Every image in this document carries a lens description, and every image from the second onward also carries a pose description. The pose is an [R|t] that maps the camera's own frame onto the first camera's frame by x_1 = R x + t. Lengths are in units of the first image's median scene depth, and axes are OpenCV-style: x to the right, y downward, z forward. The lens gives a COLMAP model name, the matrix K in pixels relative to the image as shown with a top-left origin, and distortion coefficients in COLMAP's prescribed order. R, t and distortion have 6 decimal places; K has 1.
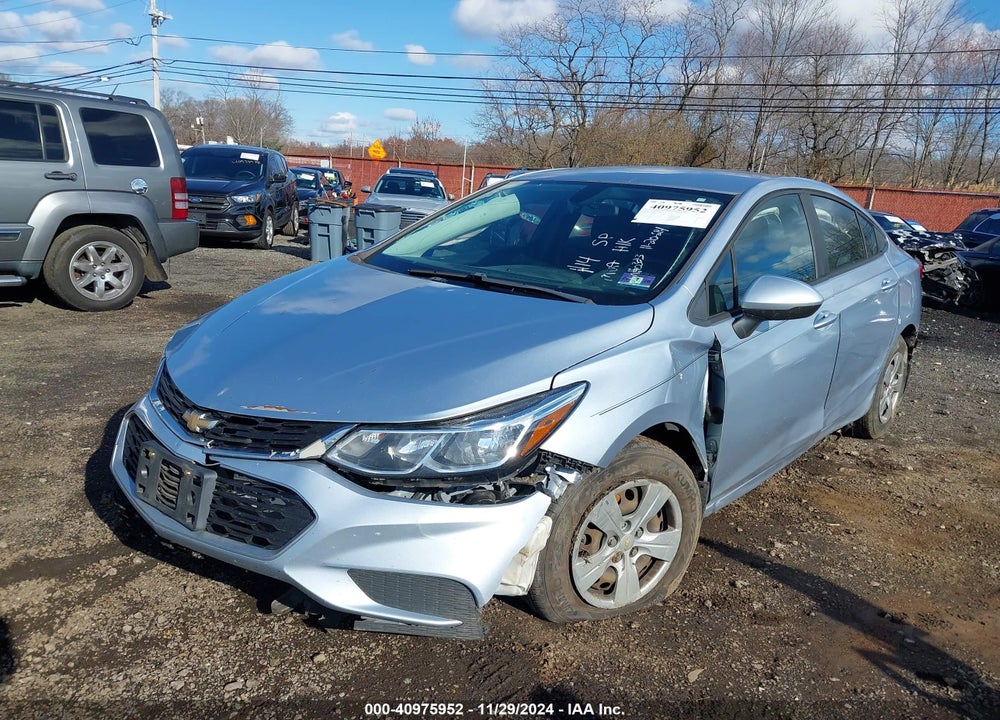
lens RADIAL K [[815.0, 0, 500.0], [0, 815.0, 360.0], [0, 0, 1]] dist [-0.003002, 0.005420]
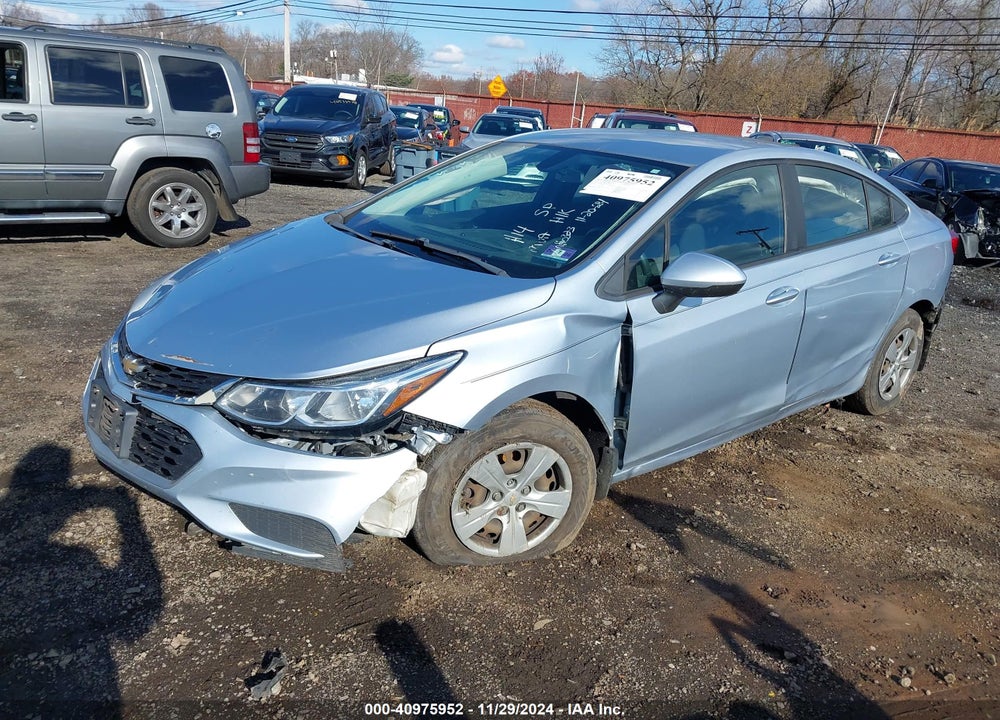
lens RADIAL K [[817.5, 0, 500.0], [0, 817.5, 360.0], [0, 0, 1]] dist [0.005206, -0.008329]
pose [[0.987204, 0.059698, -0.147865, 0.252381], [-0.048615, 0.995809, 0.077468, -0.037948], [0.151870, -0.069288, 0.985969, -0.053555]]
